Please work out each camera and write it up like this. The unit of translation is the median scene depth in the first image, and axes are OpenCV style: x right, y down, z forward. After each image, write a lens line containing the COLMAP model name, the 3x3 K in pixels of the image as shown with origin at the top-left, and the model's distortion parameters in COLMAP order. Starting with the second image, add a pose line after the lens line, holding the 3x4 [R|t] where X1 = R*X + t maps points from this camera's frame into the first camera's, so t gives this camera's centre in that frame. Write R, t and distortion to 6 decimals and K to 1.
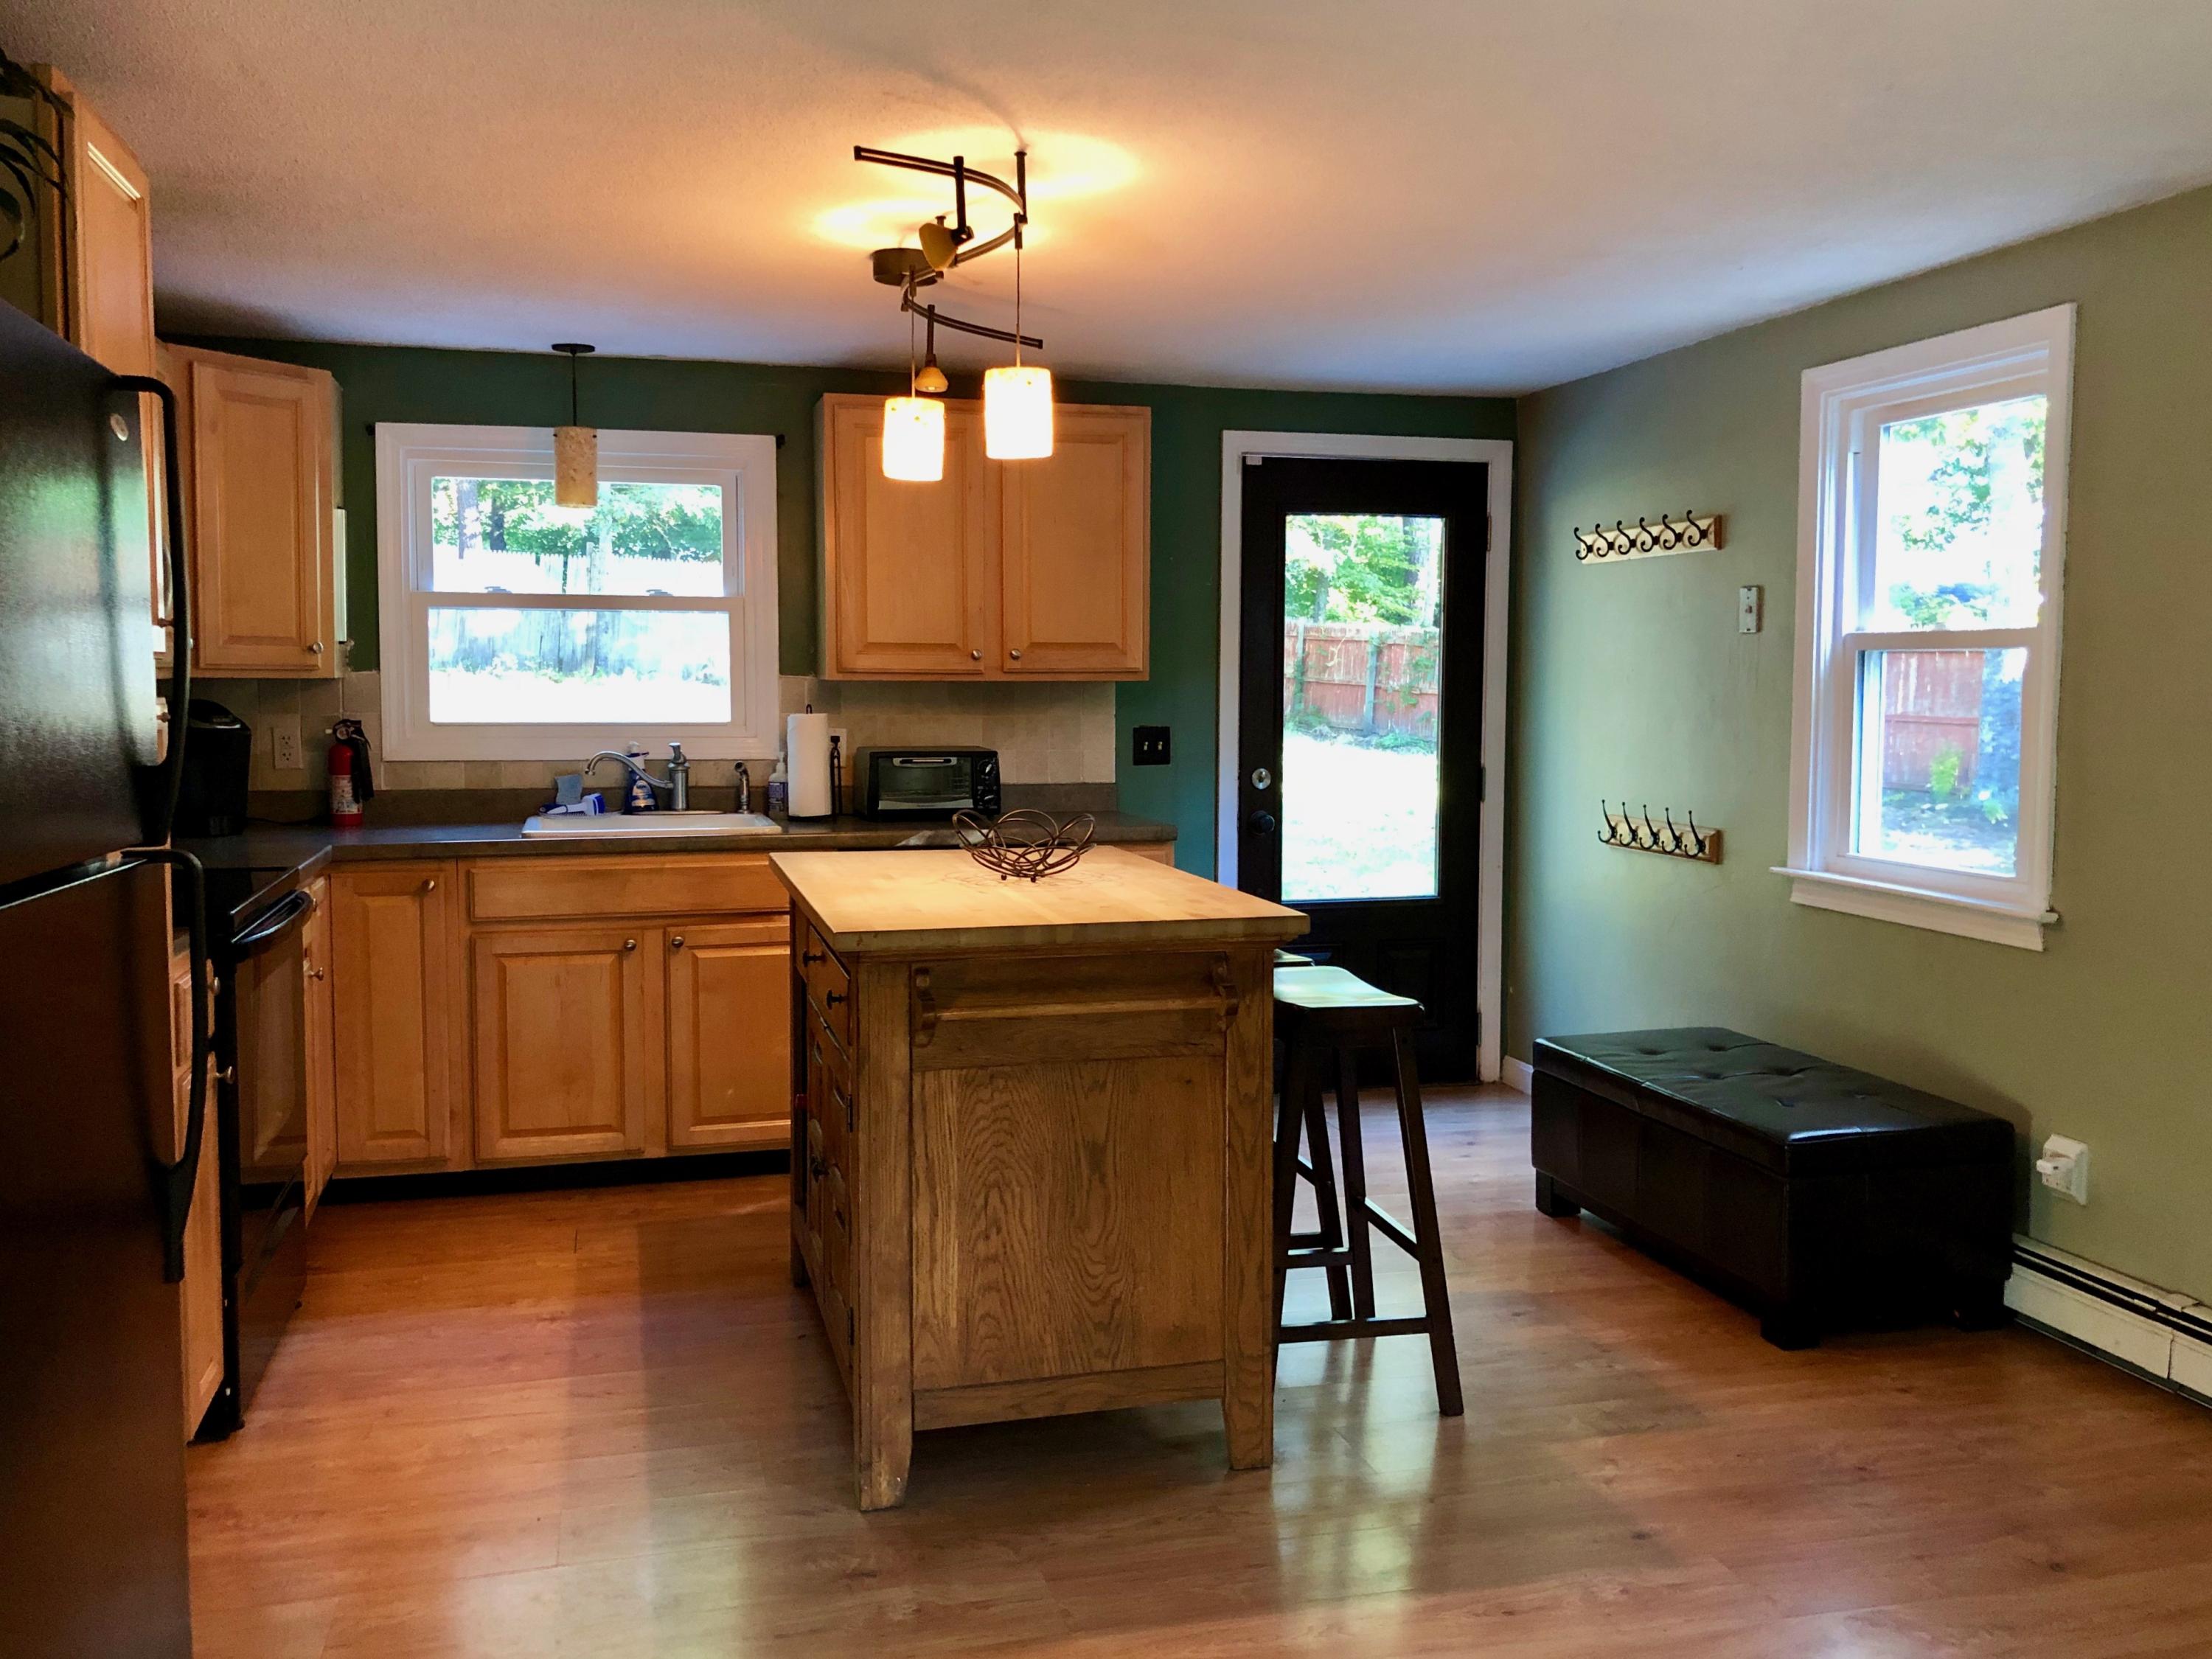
lens RADIAL K [[1866.0, 0, 1150.4], [0, 1866.0, 875.9], [0, 0, 1]] dist [0.044098, -0.052480]
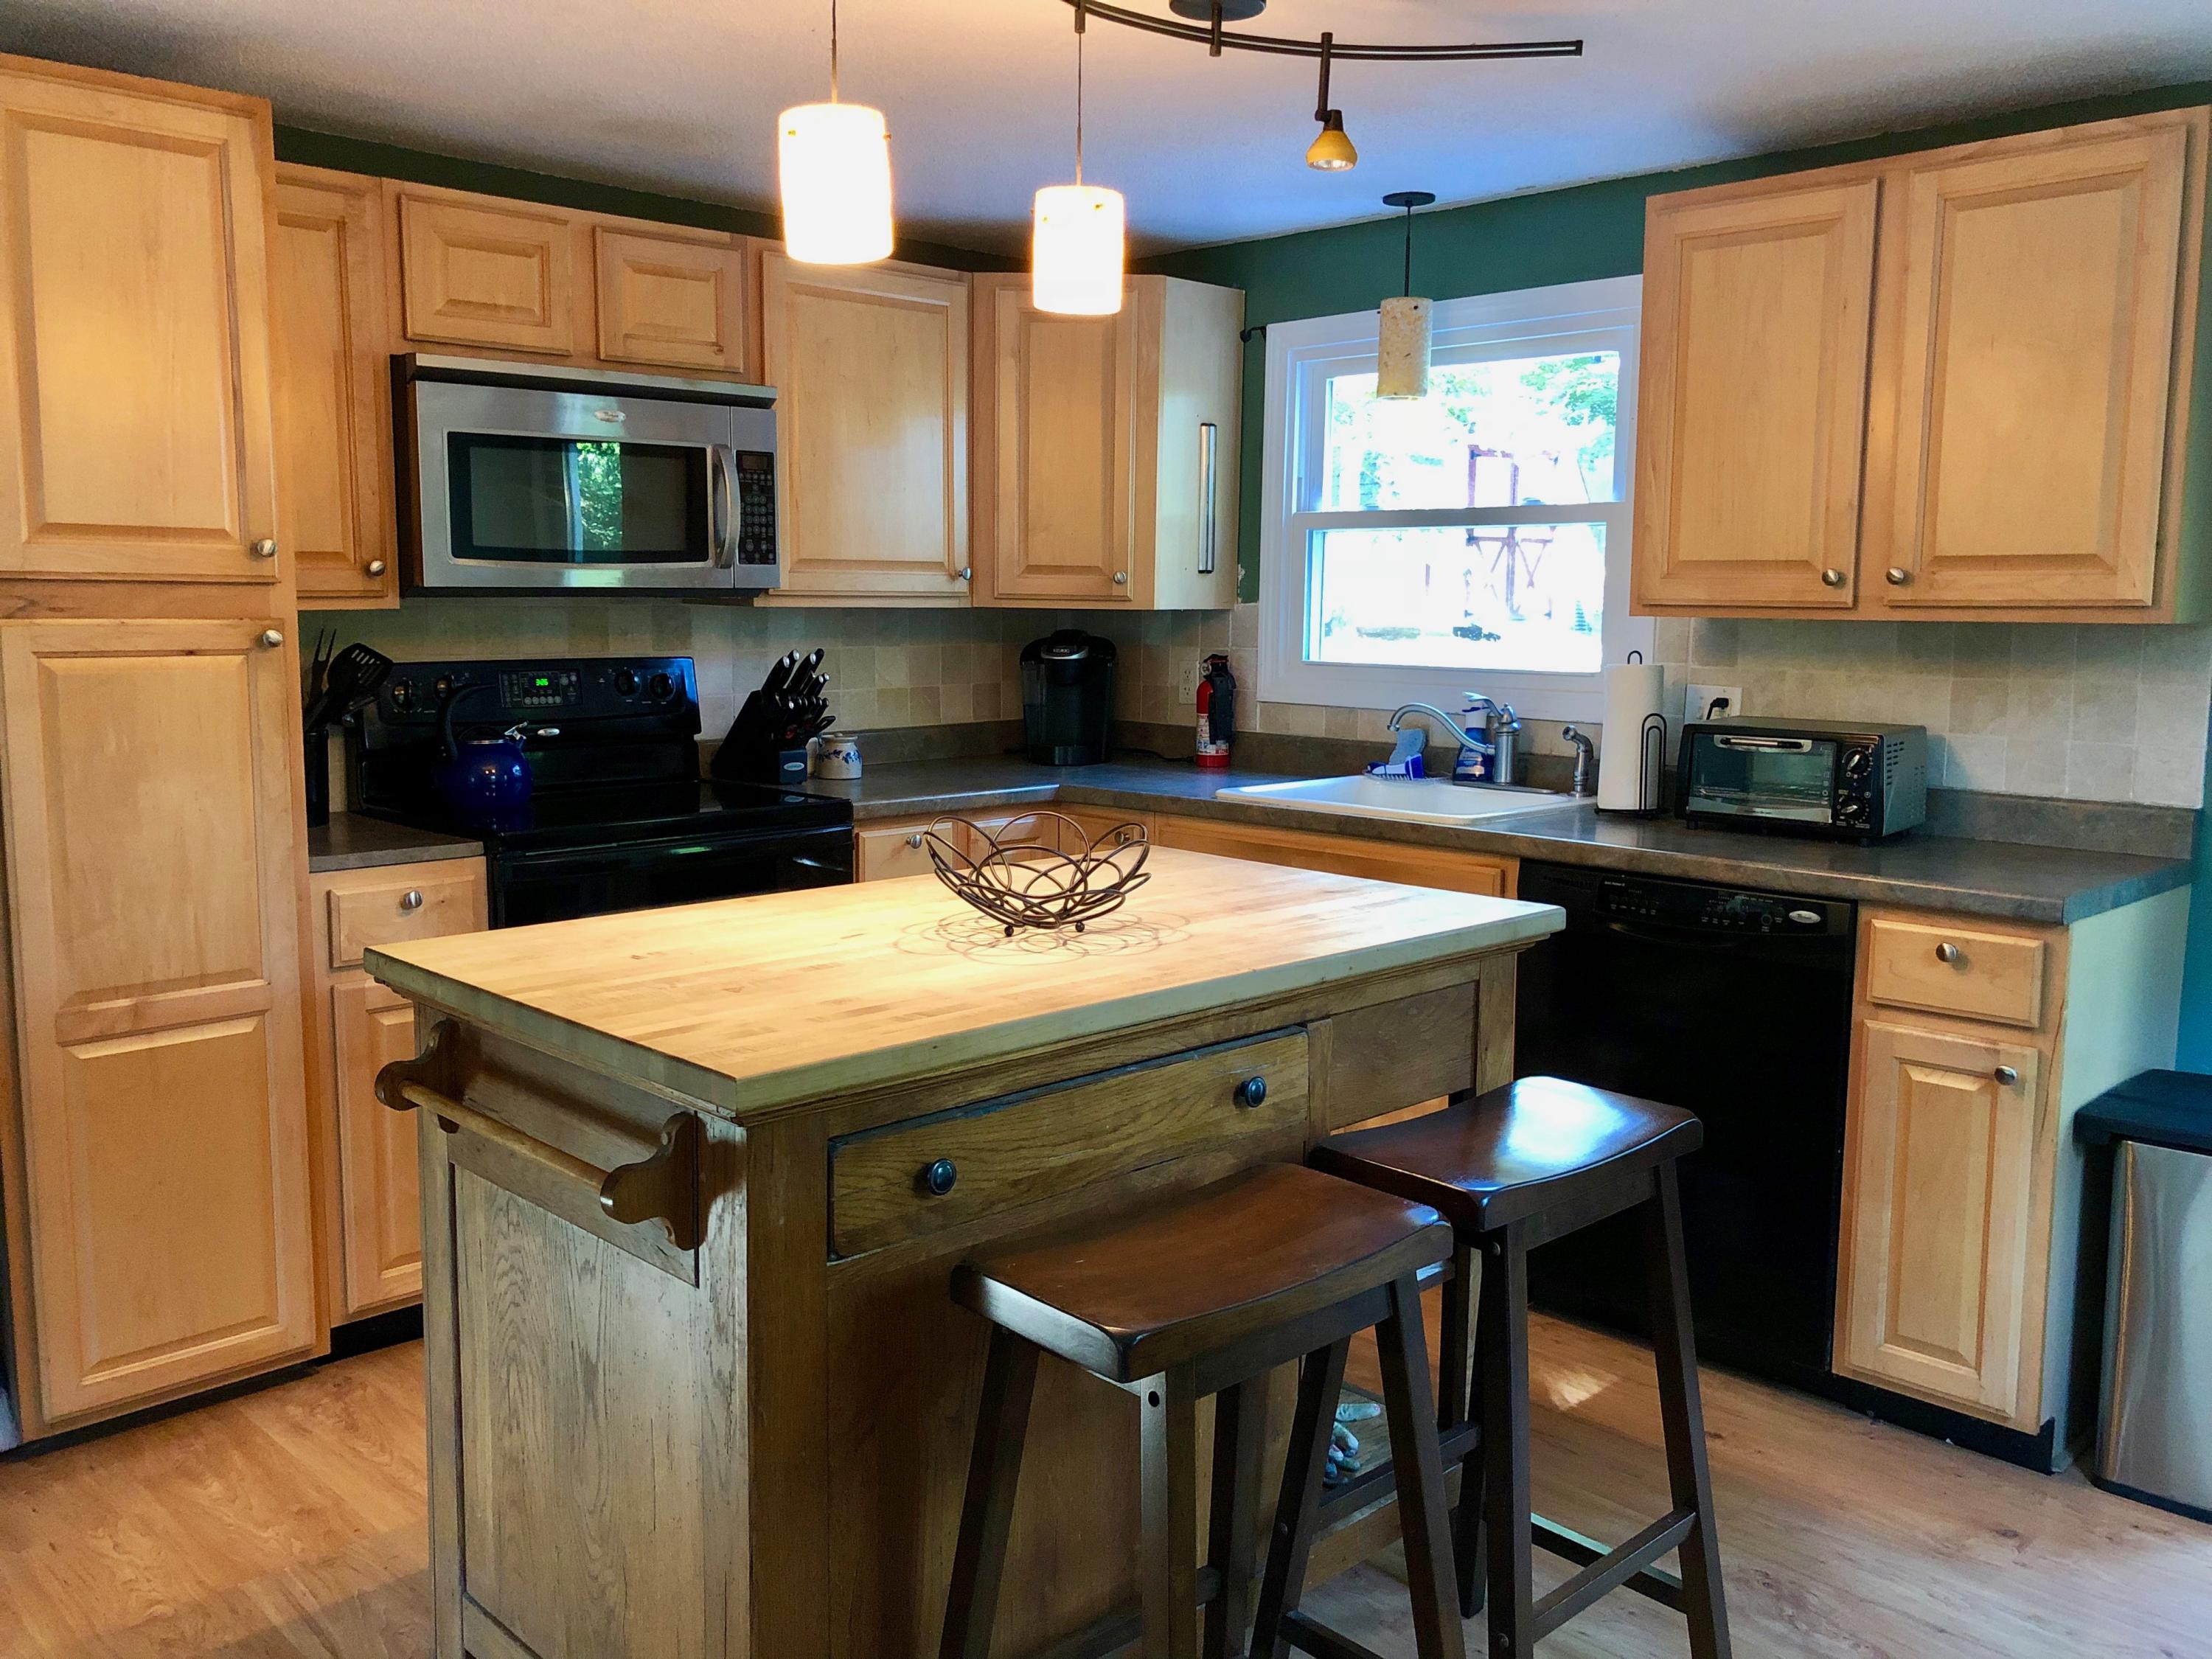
lens RADIAL K [[1866.0, 0, 1087.4], [0, 1866.0, 825.8], [0, 0, 1]] dist [0.044098, -0.052480]
pose [[0.476359, 0.110219, -0.872315, 0.338682], [-0.102461, 0.992311, 0.069428, -0.054542], [0.873260, 0.056305, 0.483990, 0.486840]]
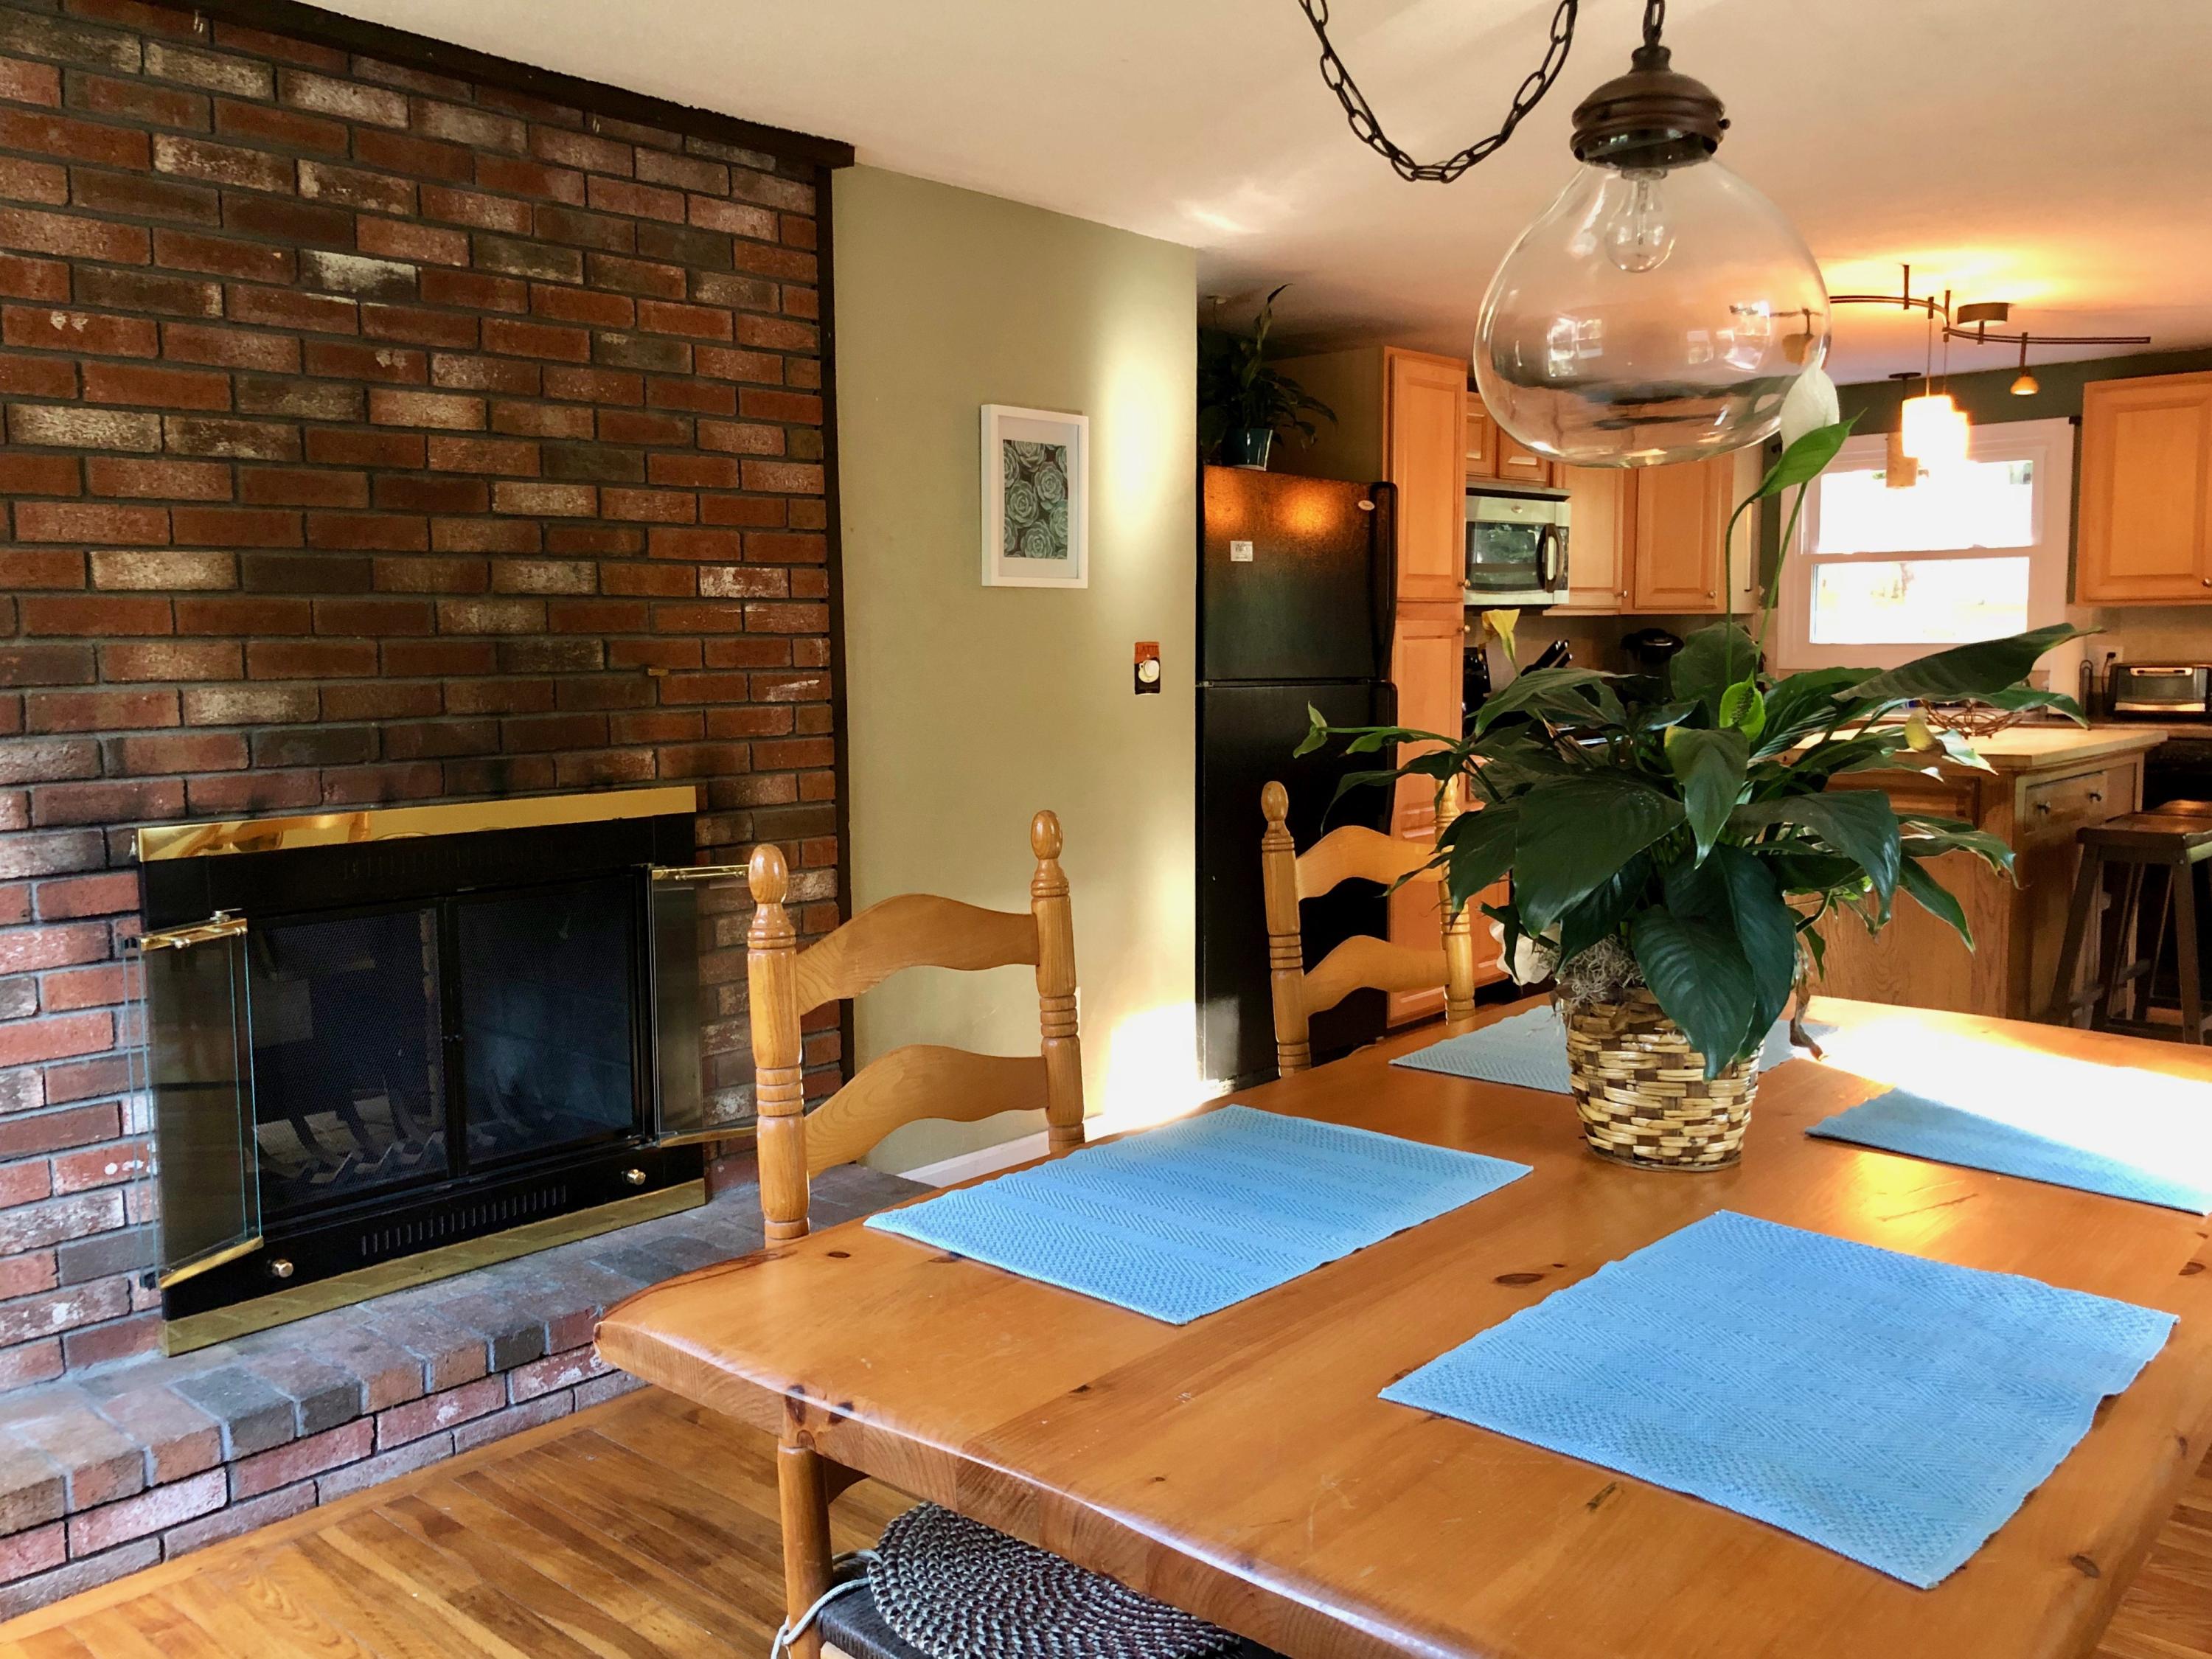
lens RADIAL K [[1866.0, 0, 1079.0], [0, 1866.0, 828.8], [0, 0, 1]] dist [0.044098, -0.052480]
pose [[0.530098, 0.075744, -0.844547, 0.553330], [-0.078277, 0.996121, 0.040205, 0.047187], [0.844316, 0.044796, 0.533970, -0.249437]]
